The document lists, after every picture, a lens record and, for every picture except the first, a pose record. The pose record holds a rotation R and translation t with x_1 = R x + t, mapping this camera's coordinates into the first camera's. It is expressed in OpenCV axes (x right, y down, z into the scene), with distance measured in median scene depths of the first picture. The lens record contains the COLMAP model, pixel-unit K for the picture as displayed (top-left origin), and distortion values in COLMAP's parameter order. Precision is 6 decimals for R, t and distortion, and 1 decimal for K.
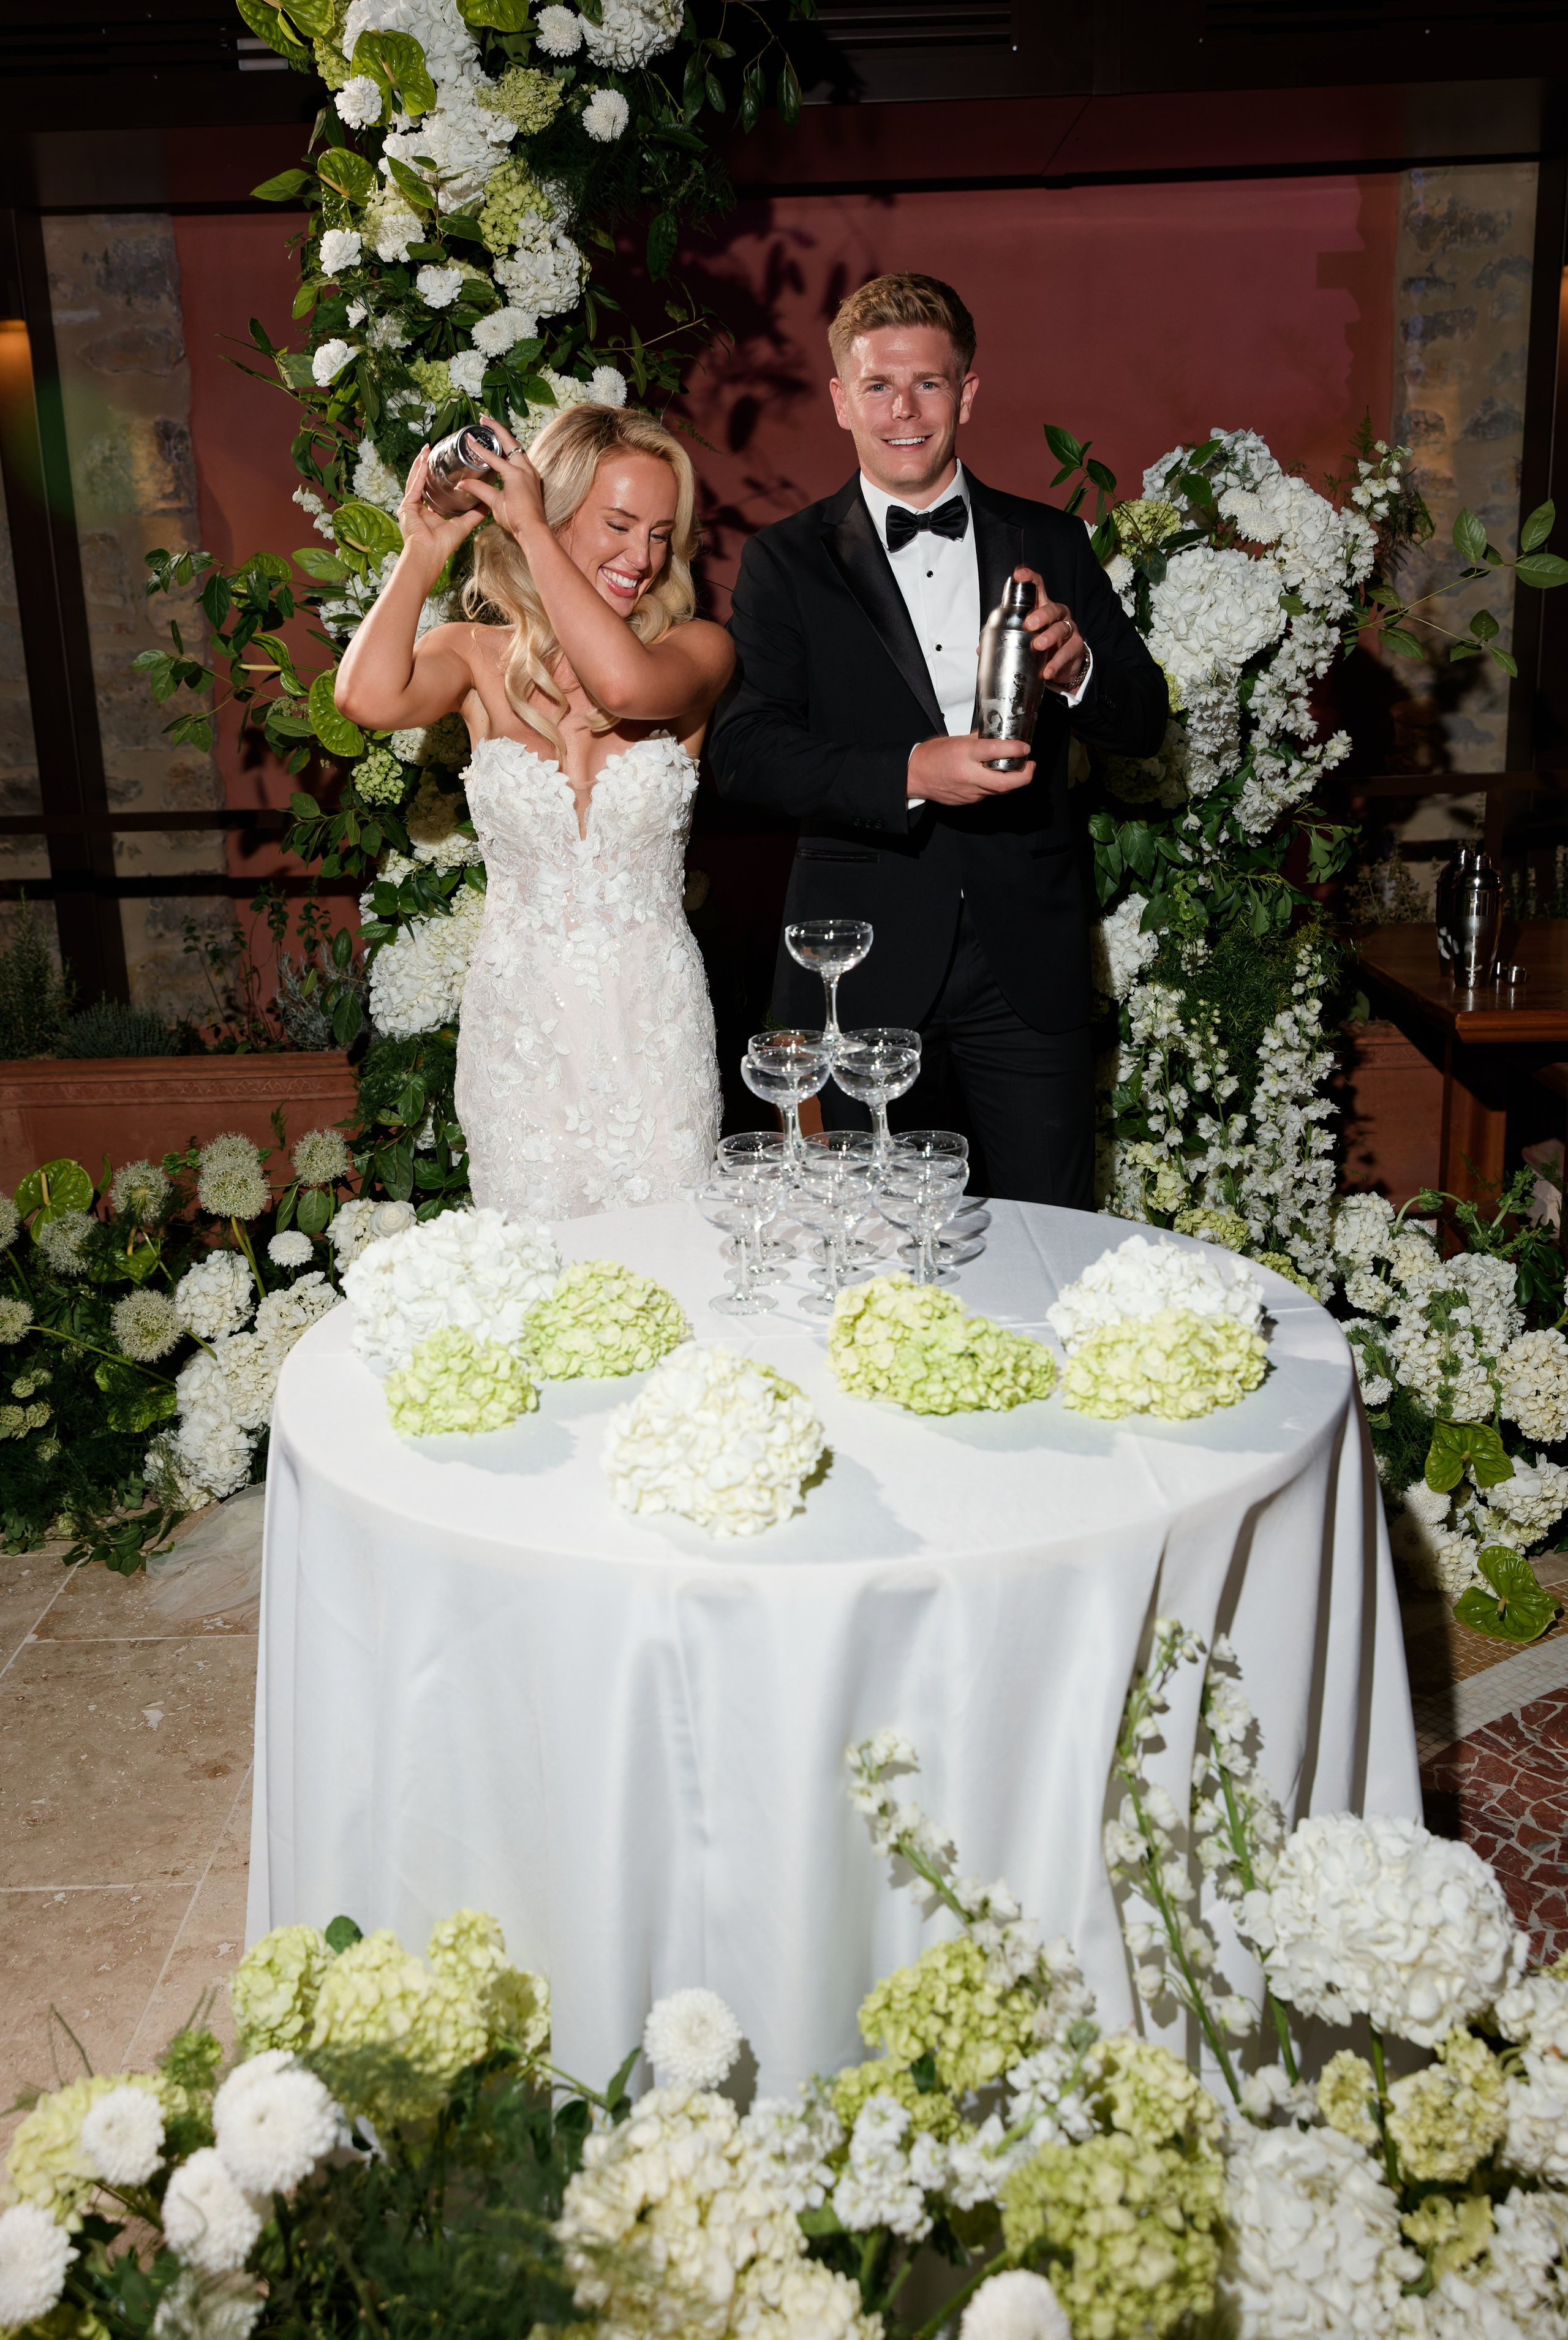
lens RADIAL K [[2169.0, 0, 769.6], [0, 2169.0, 1154.7], [0, 0, 1]] dist [0.022266, 0.010030]
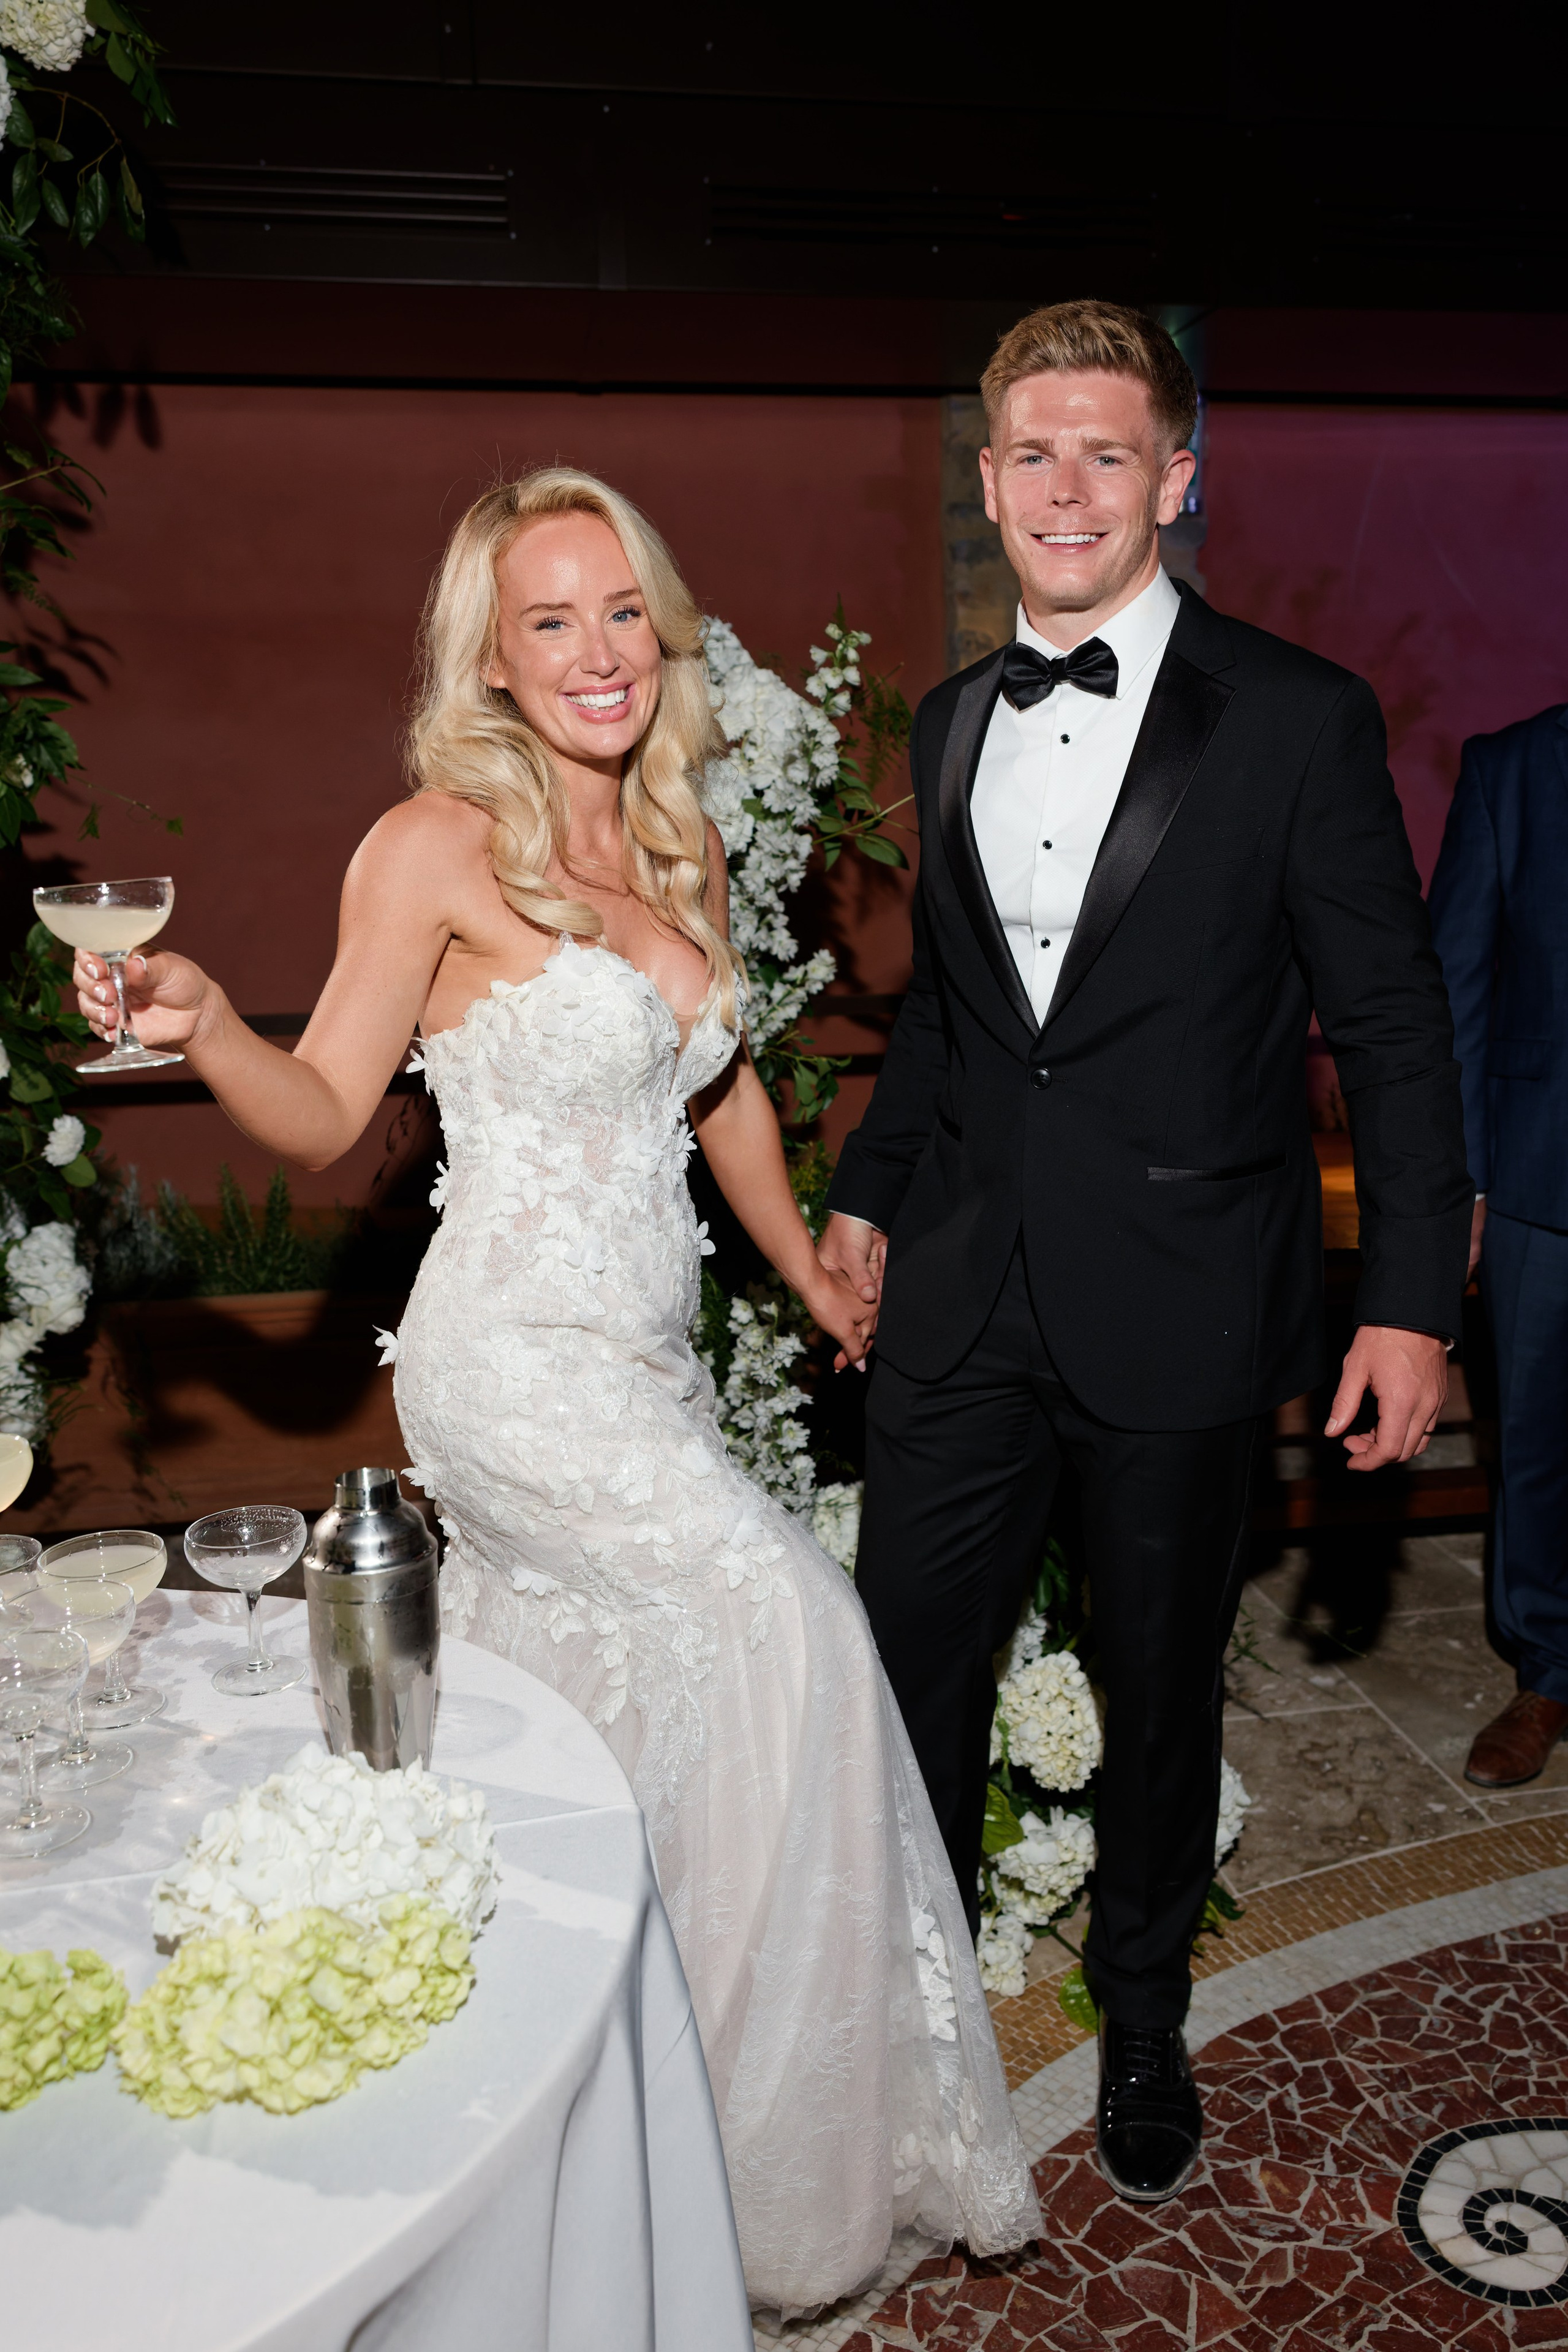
lens RADIAL K [[1991.6, 0, 854.0], [0, 1991.6, 1146.3], [0, 0, 1]] dist [0.009182, 0.005933]
pose [[0.983567, -0.018336, 0.179611, 0.137957], [0.033735, 0.995974, -0.083057, -0.051923], [-0.177365, 0.087751, 0.980225, 0.229233]]
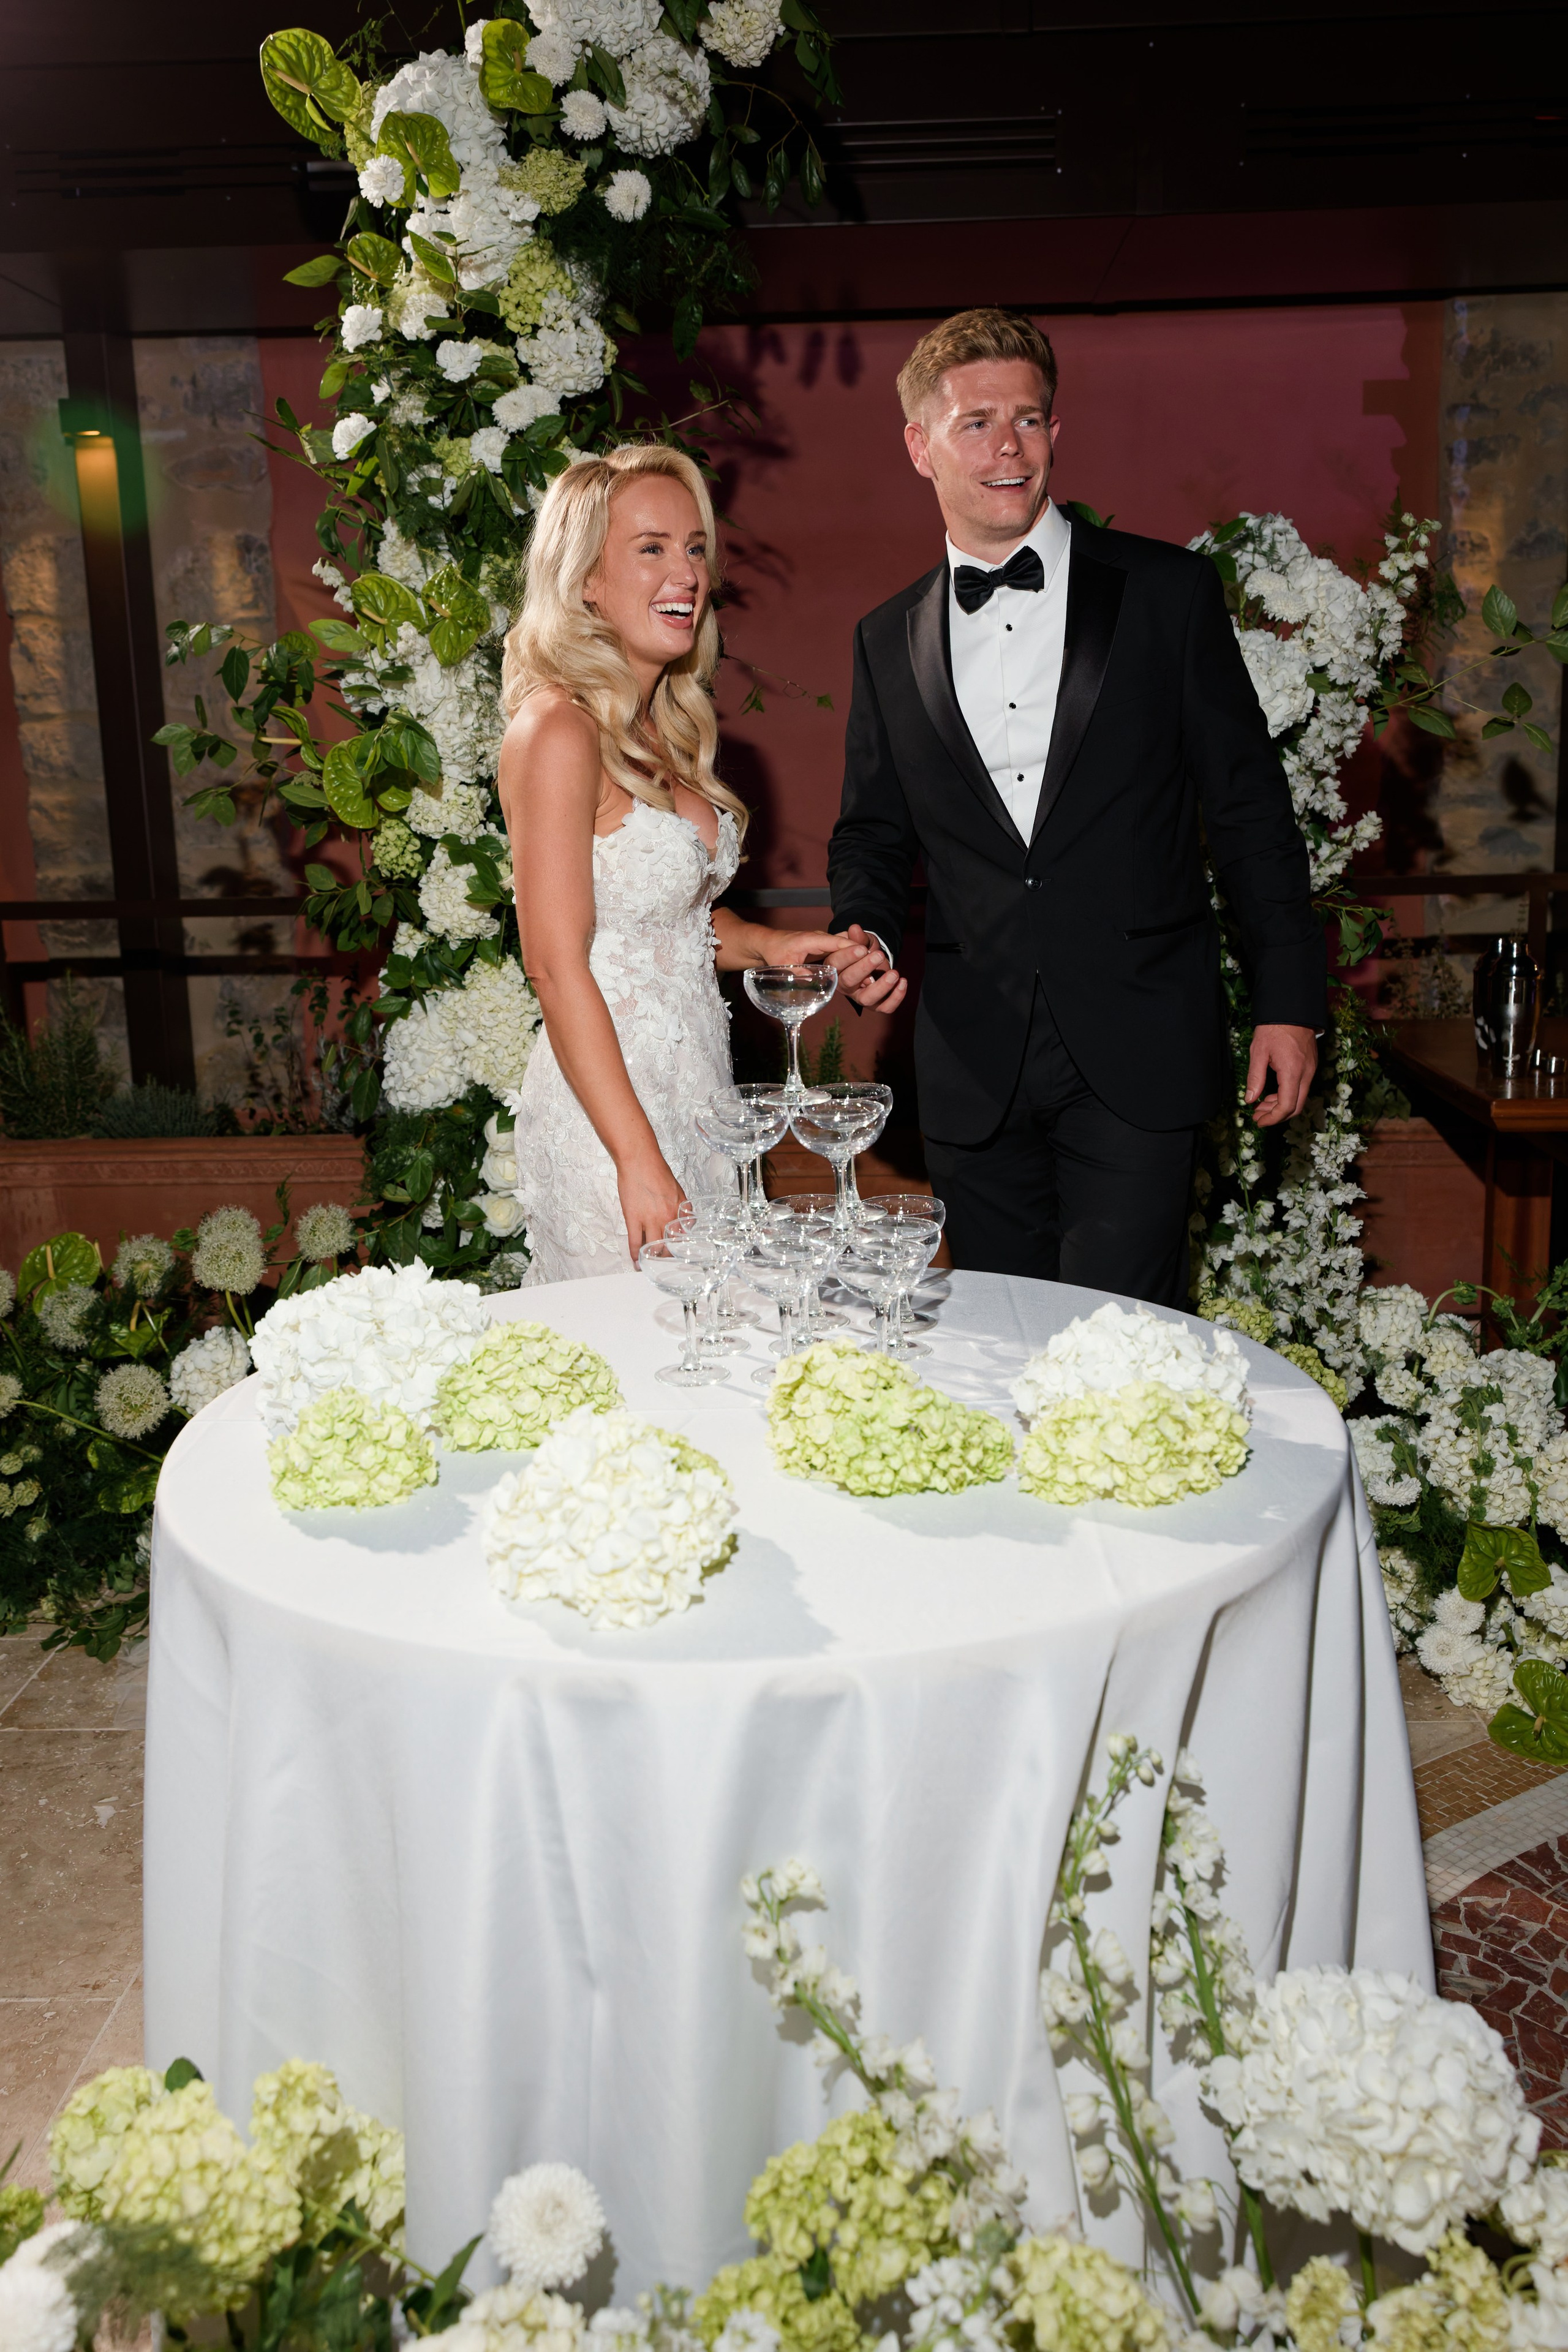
lens RADIAL K [[2062.8, 0, 808.6], [0, 2062.8, 1133.5], [0, 0, 1]] dist [0.018043, -0.007177]
pose [[0.999518, 0.013481, -0.027975, 0.040396], [-0.015280, 0.997761, -0.065110, 0.015067], [0.027035, 0.065506, 0.997486, 0.079961]]
